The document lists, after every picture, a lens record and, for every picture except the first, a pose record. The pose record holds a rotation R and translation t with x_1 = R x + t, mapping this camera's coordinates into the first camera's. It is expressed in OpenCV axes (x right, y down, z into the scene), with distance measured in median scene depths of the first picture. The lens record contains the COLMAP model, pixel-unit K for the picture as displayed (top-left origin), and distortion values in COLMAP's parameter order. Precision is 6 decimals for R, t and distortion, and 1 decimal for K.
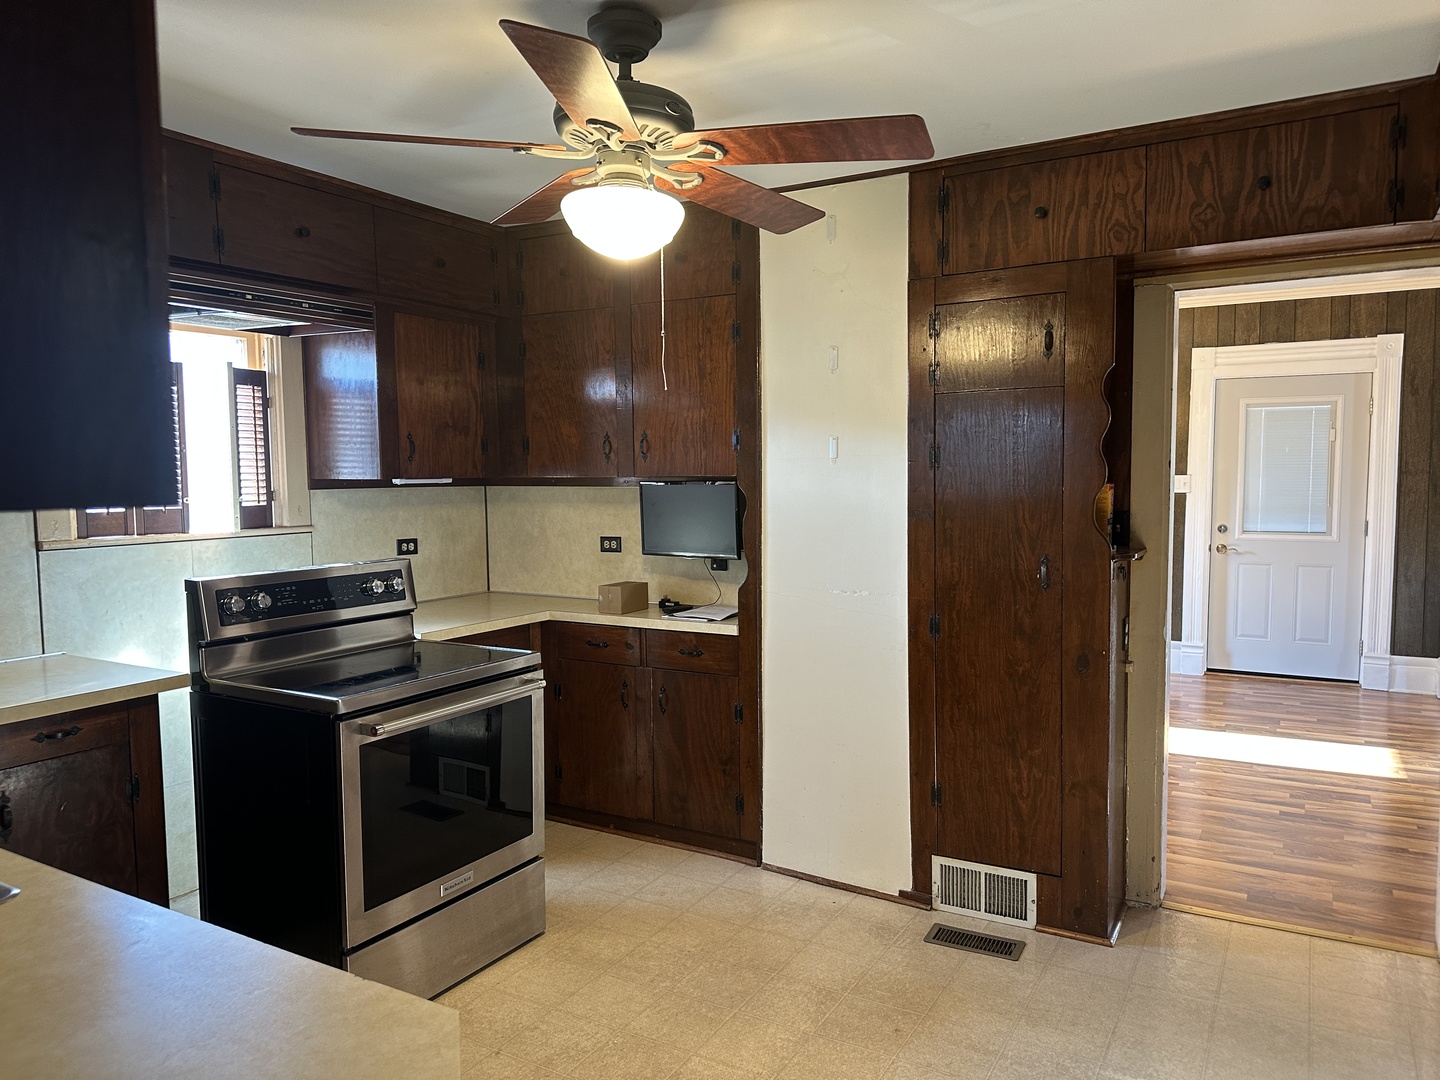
lens RADIAL K [[1017.6, 0, 722.2], [0, 1017.6, 541.8], [0, 0, 1]] dist [0.112886, -0.151357]
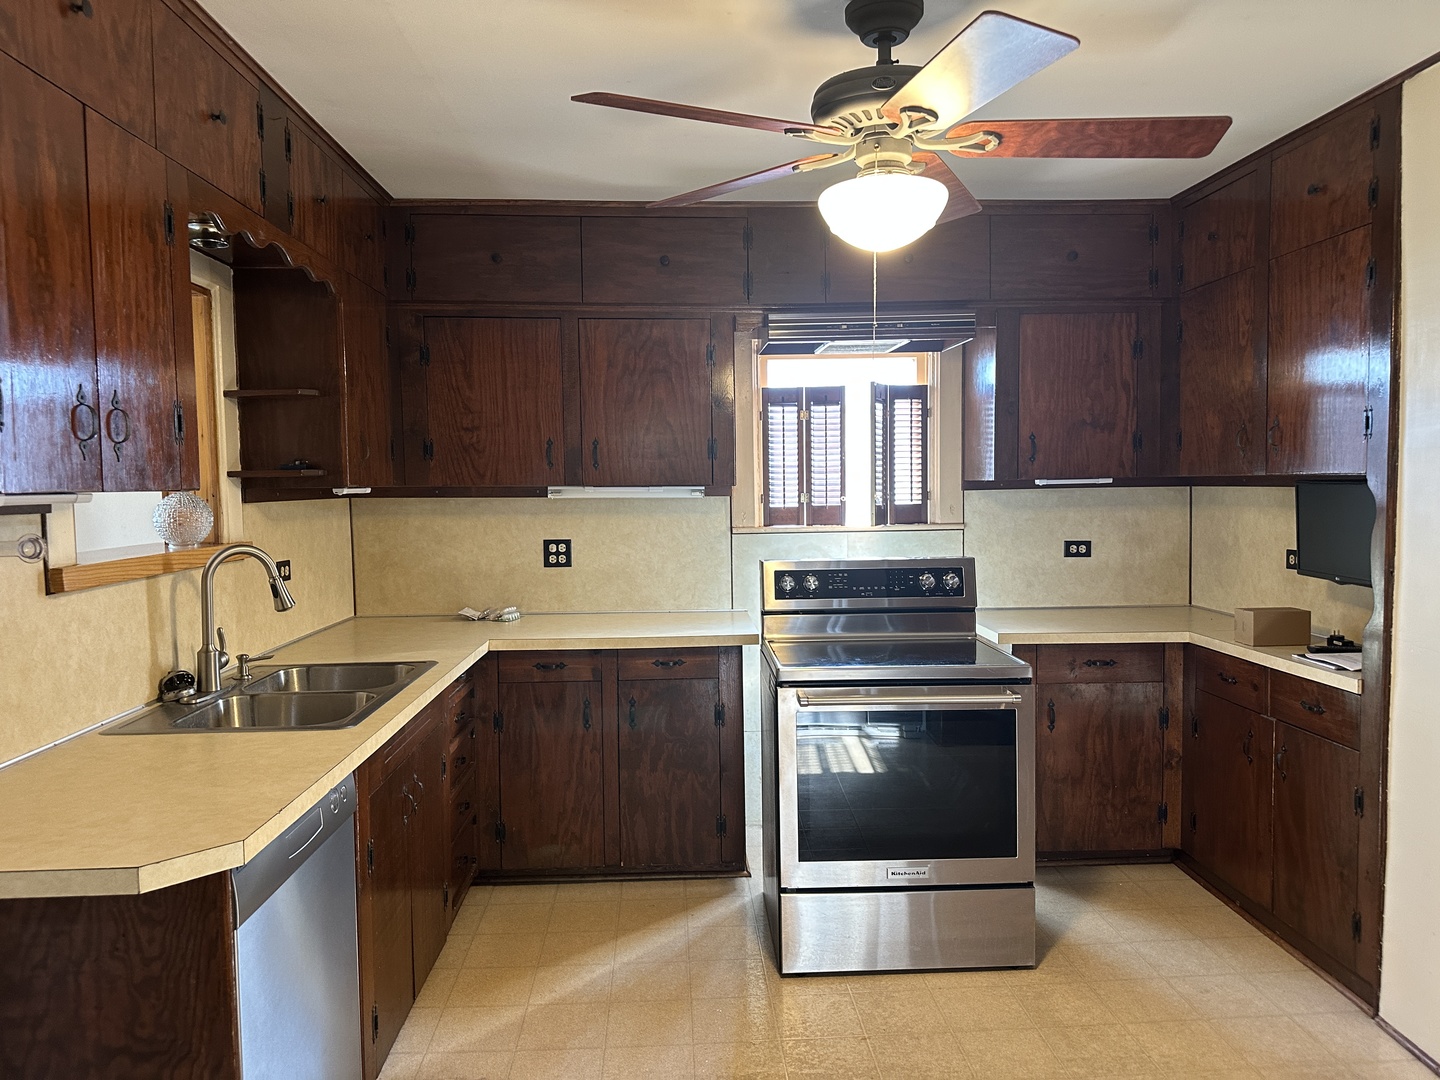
lens RADIAL K [[1017.6, 0, 722.2], [0, 1017.6, 541.8], [0, 0, 1]] dist [0.112886, -0.151357]
pose [[0.528441, 0.049932, -0.847500, 0.389729], [-0.049021, 0.998398, 0.028256, -0.014657], [0.847553, 0.026614, 0.530042, 0.221786]]
